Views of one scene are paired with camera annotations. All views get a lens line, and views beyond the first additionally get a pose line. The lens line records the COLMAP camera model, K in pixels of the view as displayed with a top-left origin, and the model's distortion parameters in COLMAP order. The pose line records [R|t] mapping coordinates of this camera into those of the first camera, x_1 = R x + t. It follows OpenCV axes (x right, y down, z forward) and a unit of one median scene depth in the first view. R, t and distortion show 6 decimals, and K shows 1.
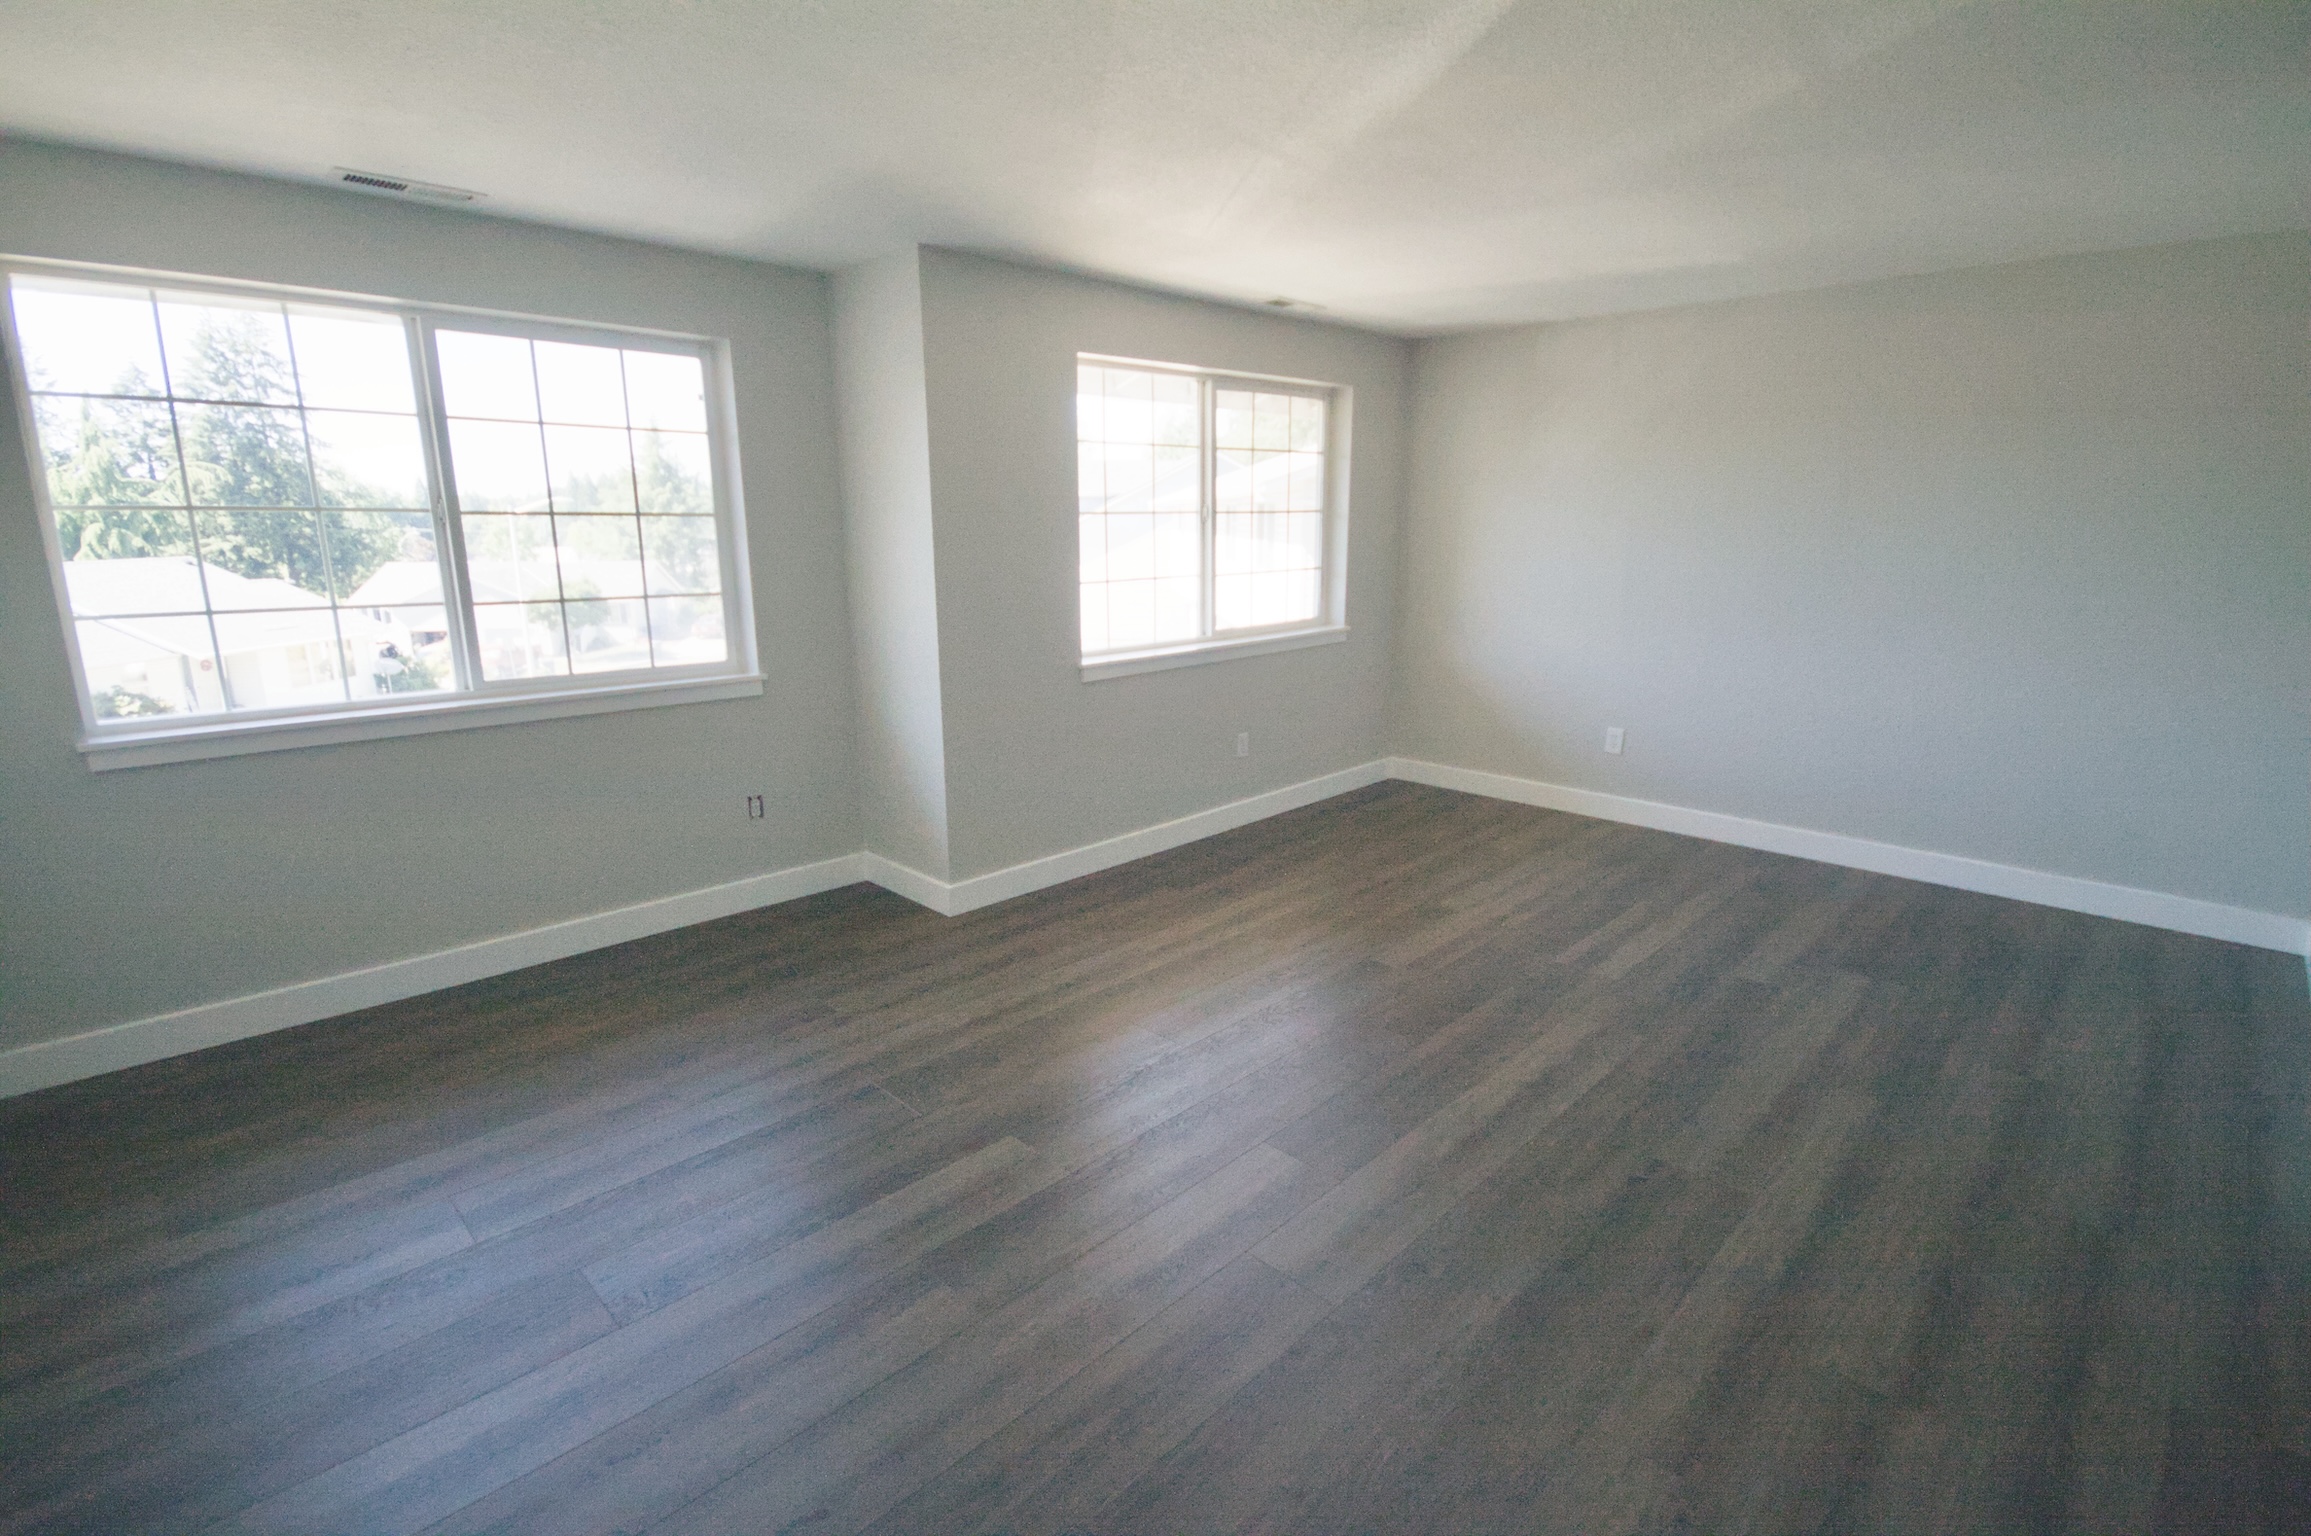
lens RADIAL K [[1068.4, 0, 1145.3], [0, 1068.4, 763.3], [0, 0, 1]] dist [0.003023, 0.000149]
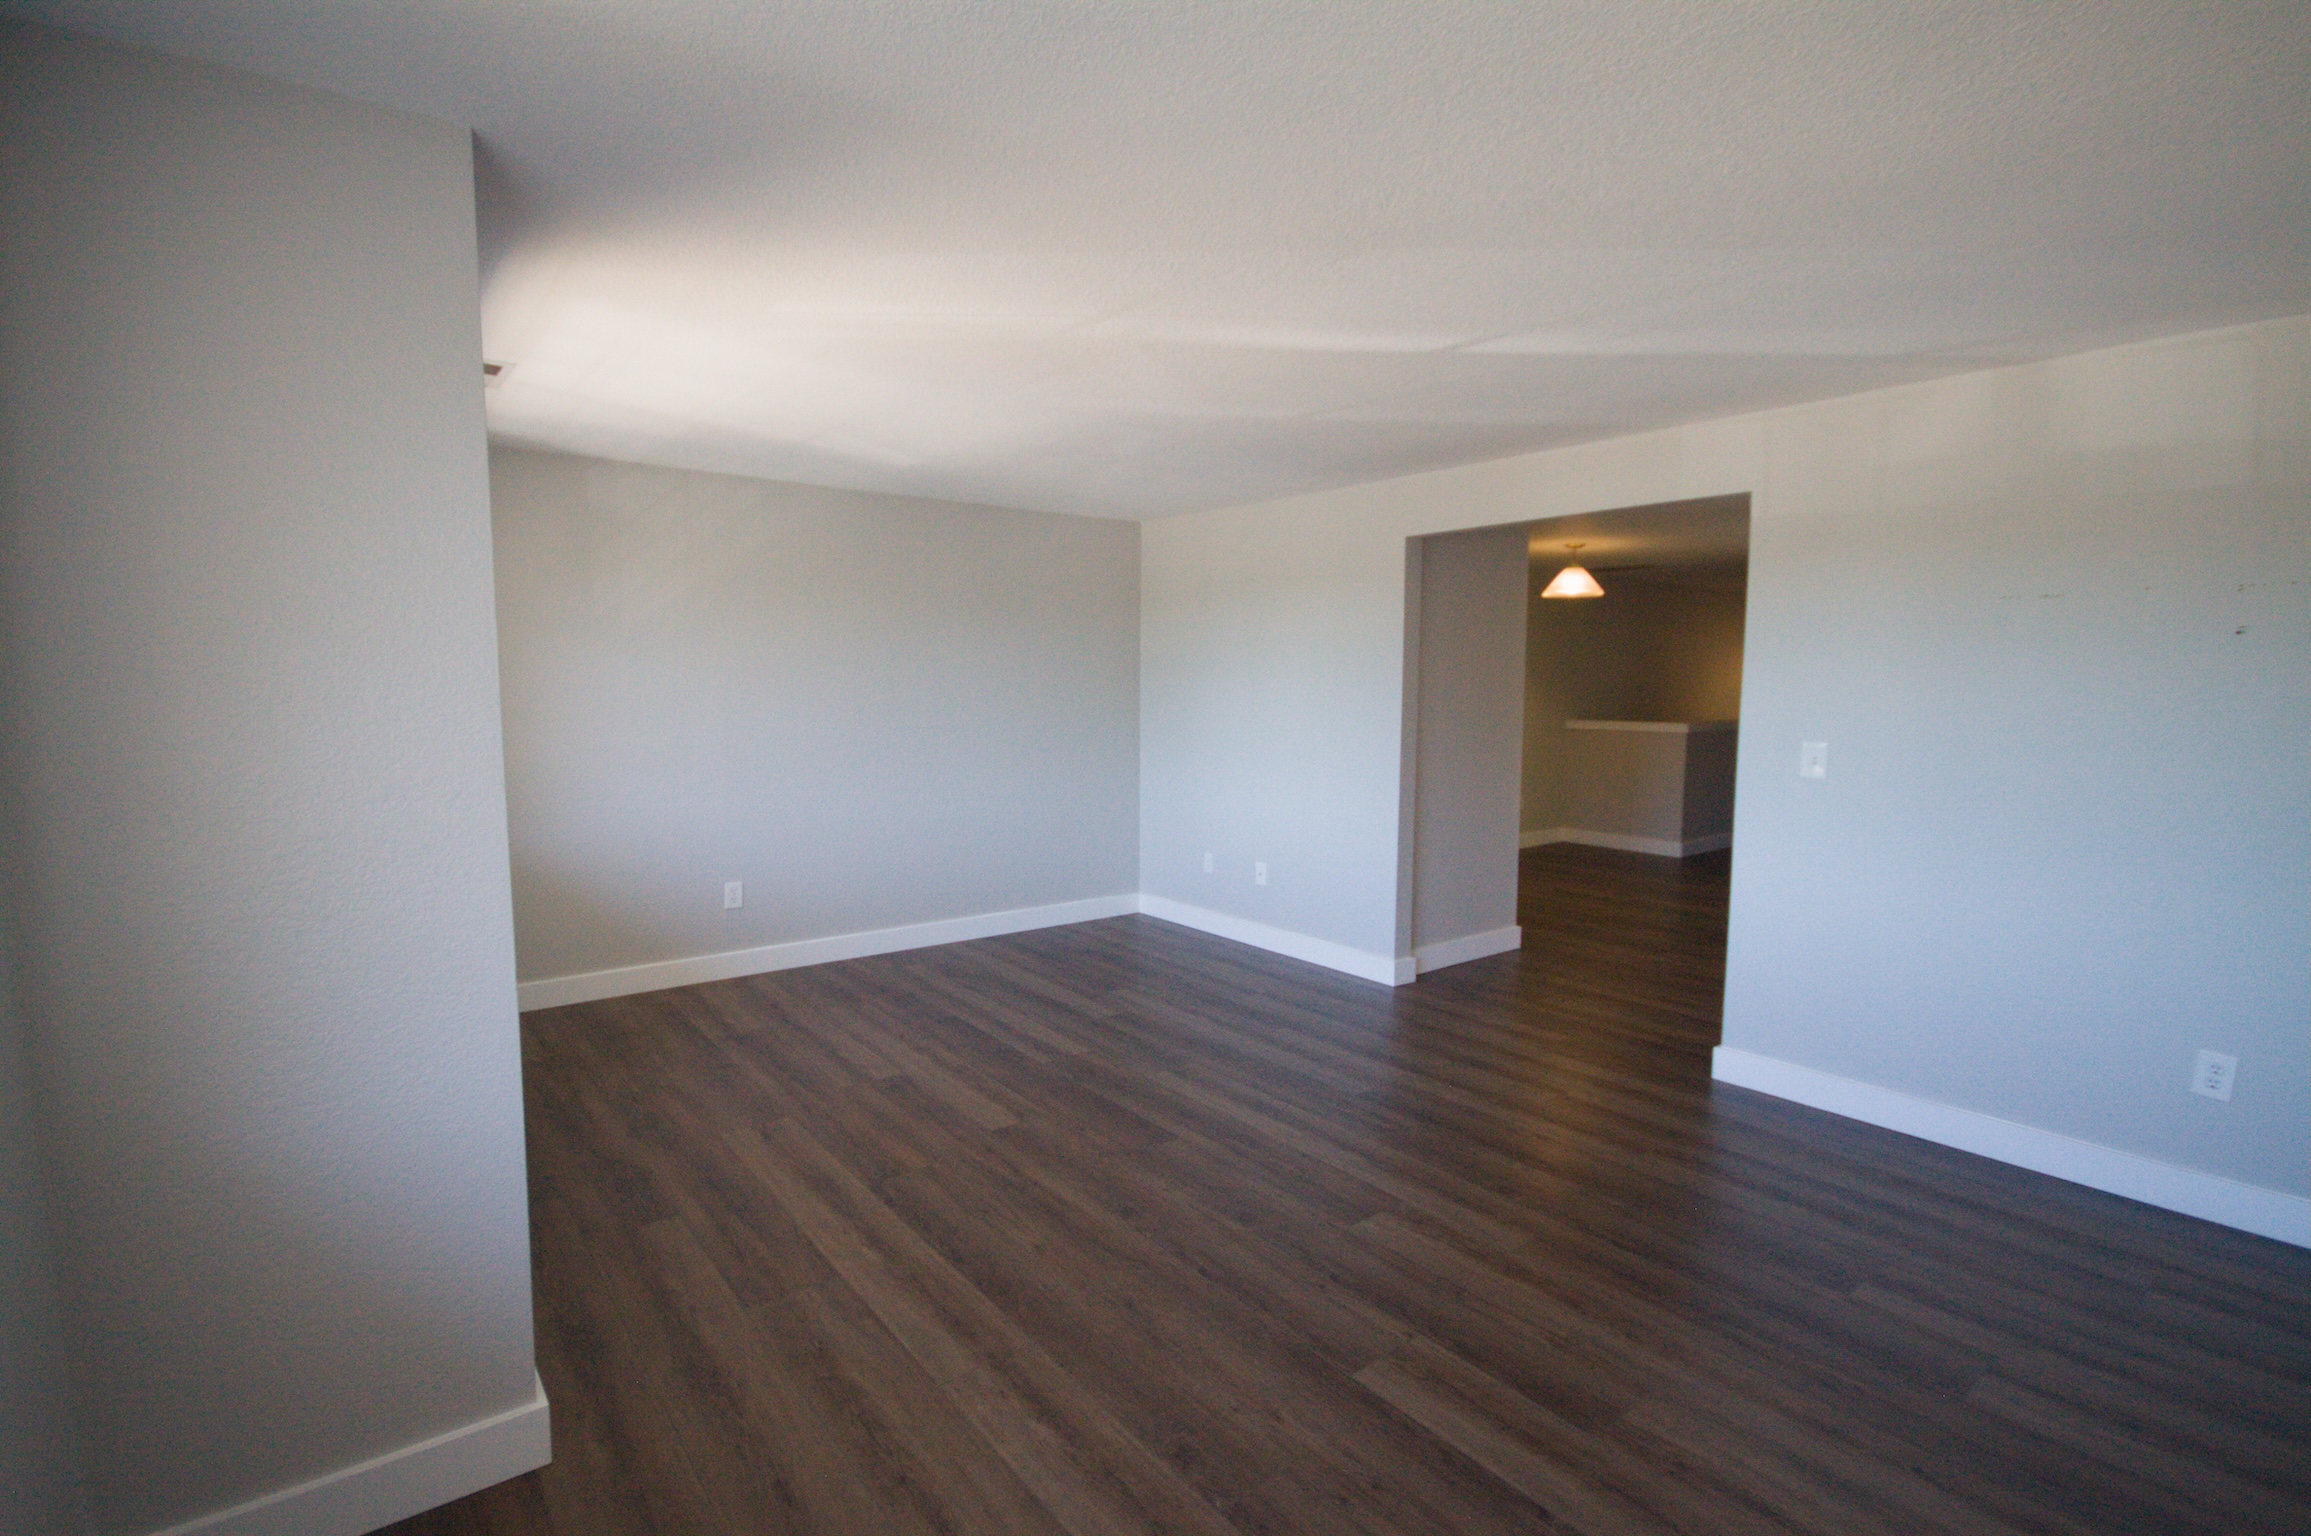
lens RADIAL K [[1068.4, 0, 1153.6], [0, 1068.4, 775.0], [0, 0, 1]] dist [0.003023, 0.000149]
pose [[0.095748, -0.080152, 0.992173, -0.633355], [0.208173, 0.976324, 0.058782, -0.137467], [-0.973394, 0.200915, 0.110167, 0.639603]]
